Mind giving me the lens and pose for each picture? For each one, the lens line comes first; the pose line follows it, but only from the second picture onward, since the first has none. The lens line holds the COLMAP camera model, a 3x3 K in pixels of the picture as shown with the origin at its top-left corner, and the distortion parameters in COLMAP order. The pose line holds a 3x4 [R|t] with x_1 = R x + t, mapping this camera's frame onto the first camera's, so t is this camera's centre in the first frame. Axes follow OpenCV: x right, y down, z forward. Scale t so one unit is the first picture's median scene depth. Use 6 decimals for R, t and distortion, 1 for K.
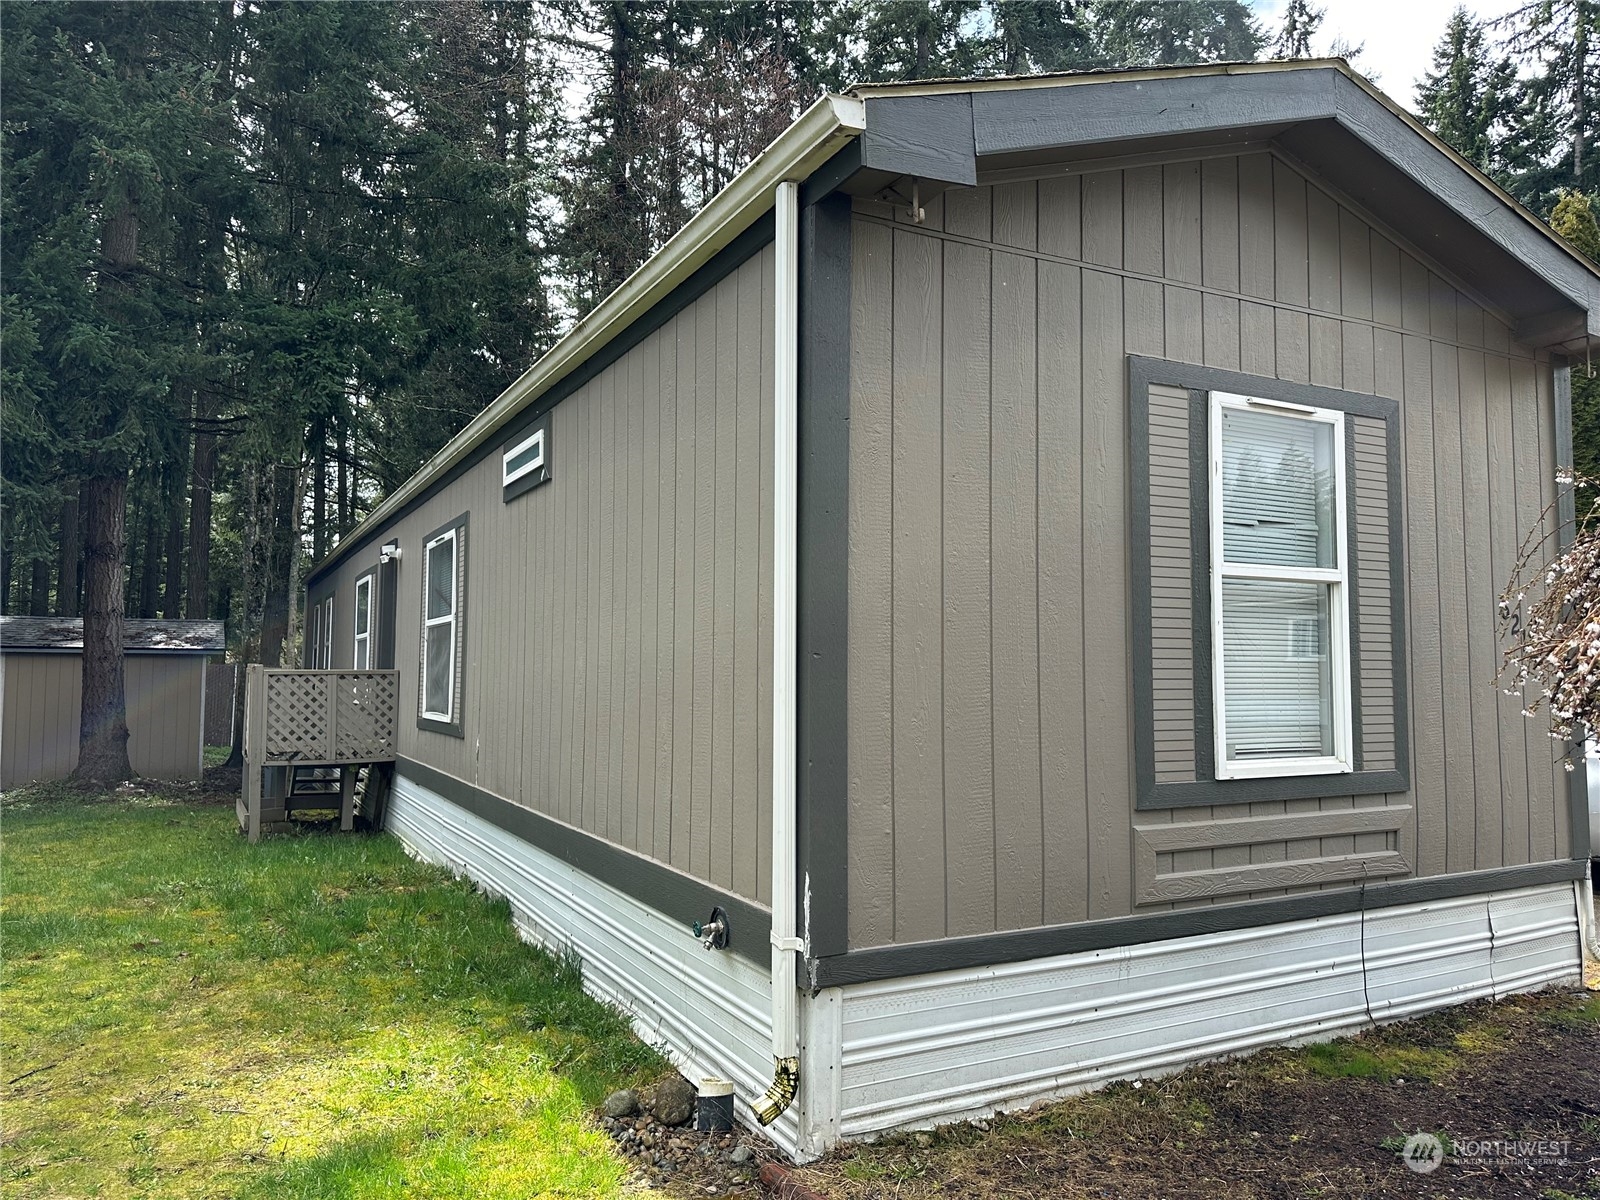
lens RADIAL K [[1117.1, 0, 800.0], [0, 1117.1, 600.0], [0, 0, 1]] dist [0.043965, -0.056524]
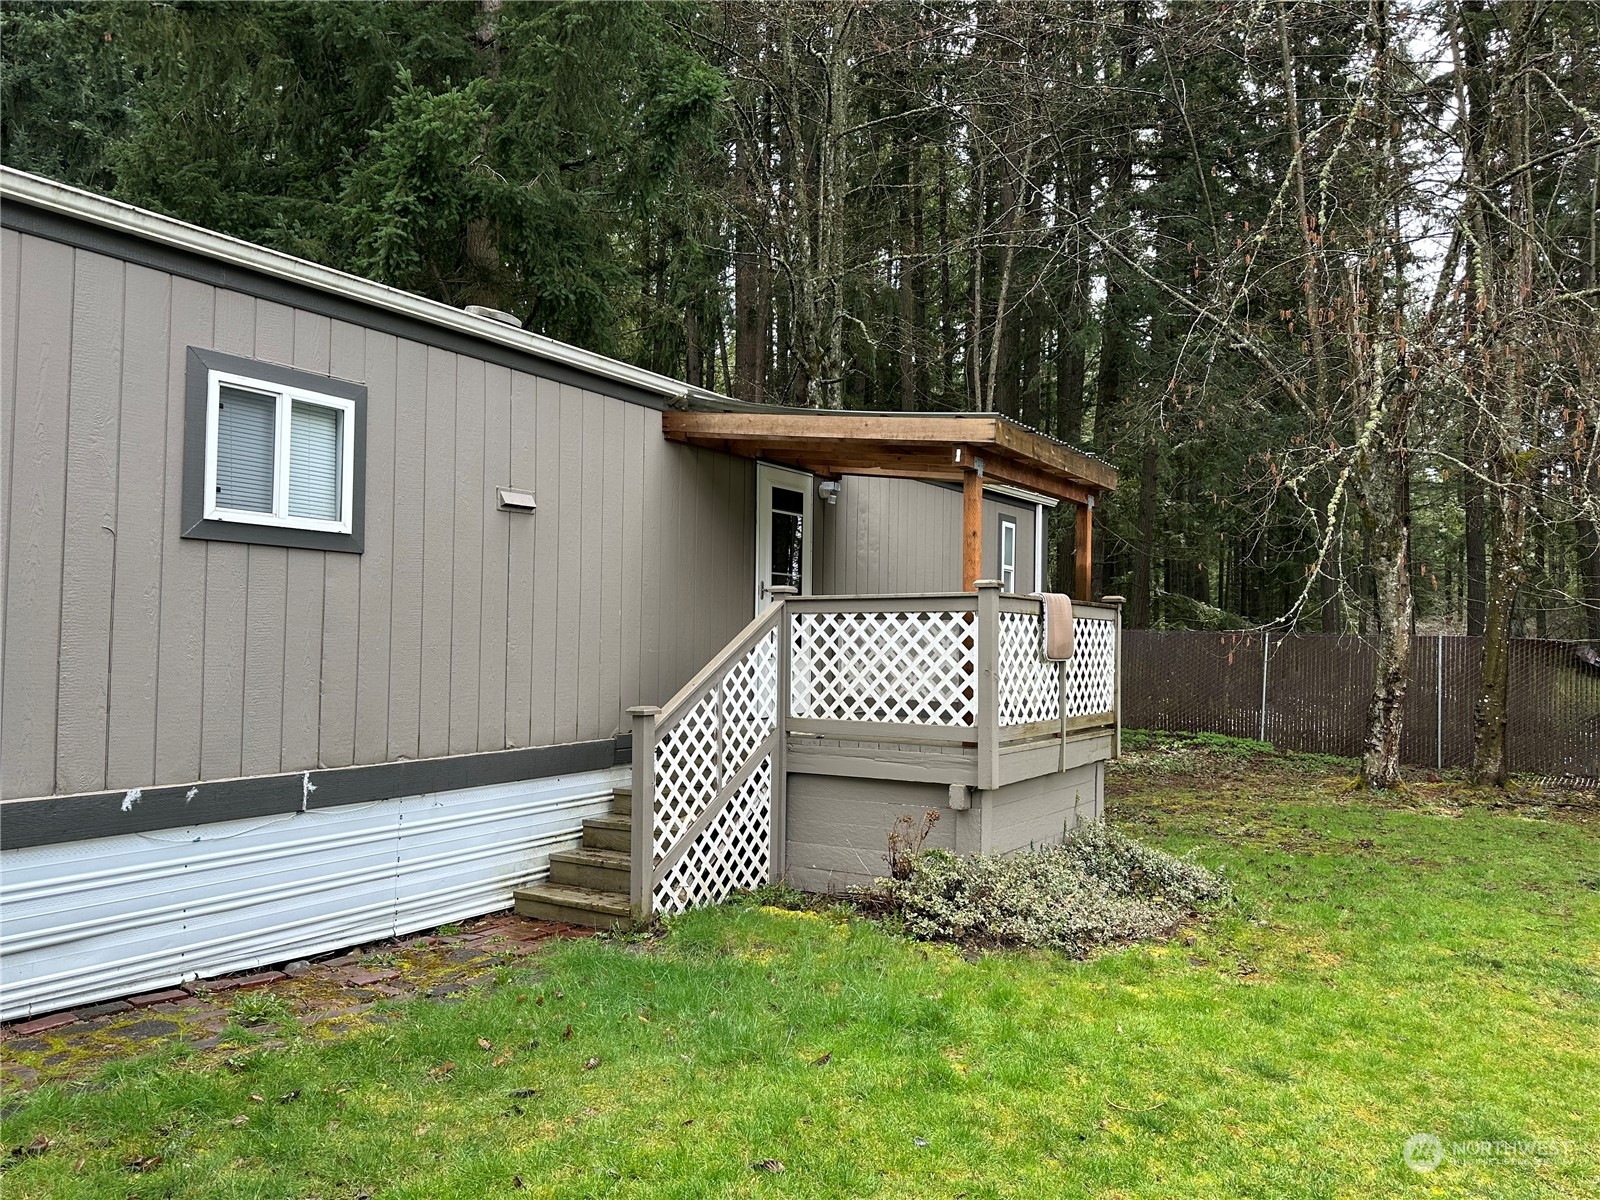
lens RADIAL K [[1117.1, 0, 800.0], [0, 1117.1, 600.0], [0, 0, 1]] dist [0.043965, -0.056524]
pose [[0.487399, -0.034122, -0.872512, 1.959535], [0.049561, 0.998706, -0.011372, 0.081531], [0.871772, -0.037701, 0.488460, 1.026402]]
